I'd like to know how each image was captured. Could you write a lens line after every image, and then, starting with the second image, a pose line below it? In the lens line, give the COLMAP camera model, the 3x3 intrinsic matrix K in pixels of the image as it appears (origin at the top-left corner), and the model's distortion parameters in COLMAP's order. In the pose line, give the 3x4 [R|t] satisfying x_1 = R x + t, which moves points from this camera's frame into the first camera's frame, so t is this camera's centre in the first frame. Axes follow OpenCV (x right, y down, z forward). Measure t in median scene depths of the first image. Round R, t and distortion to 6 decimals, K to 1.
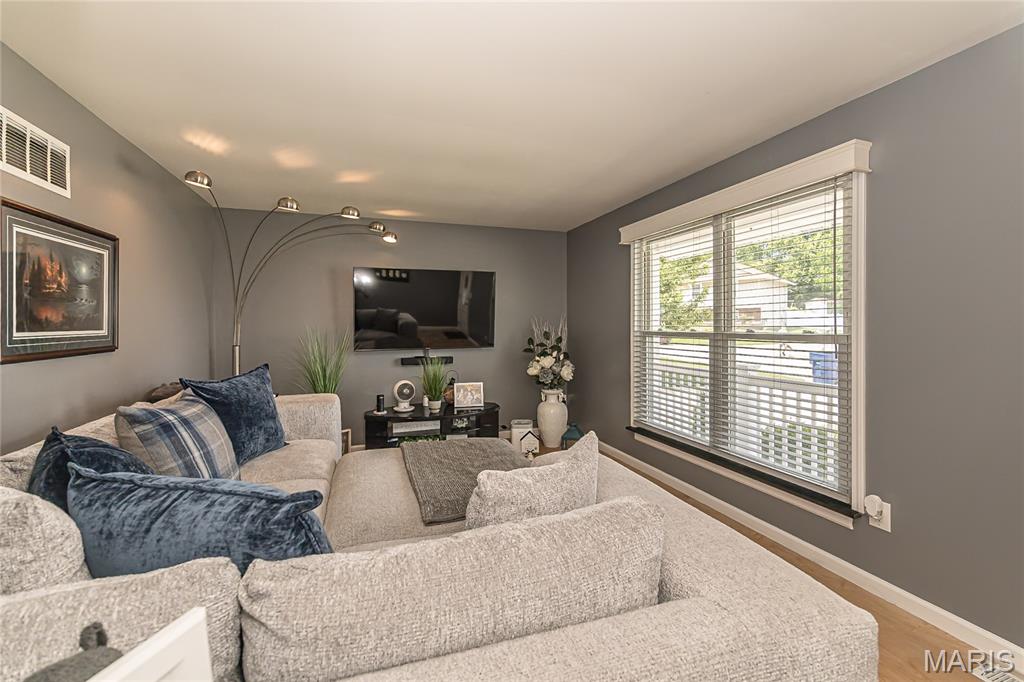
lens RADIAL K [[422.0, 0, 503.3], [0, 422.0, 325.1], [0, 0, 1]] dist [0.002866, 0.000557]
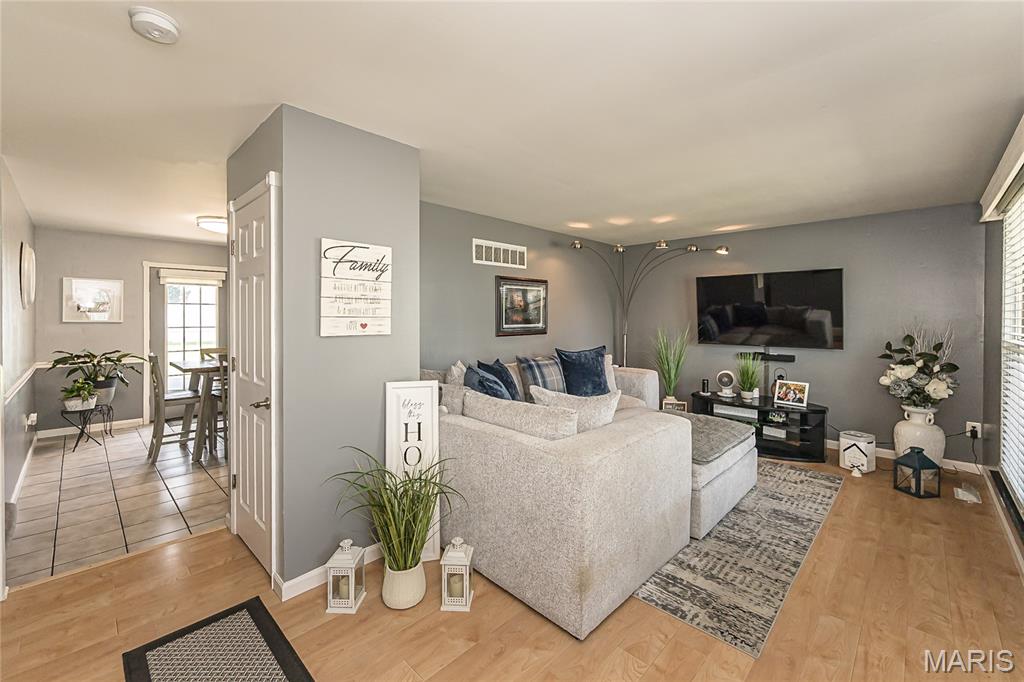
lens RADIAL K [[422.0, 0, 524.3], [0, 422.0, 318.2], [0, 0, 1]] dist [0.002866, 0.000557]
pose [[0.463249, 0.011099, -0.886159, 0.555601], [-0.009188, 0.999928, 0.007720, -0.020206], [0.886181, 0.004566, 0.463318, -0.055823]]
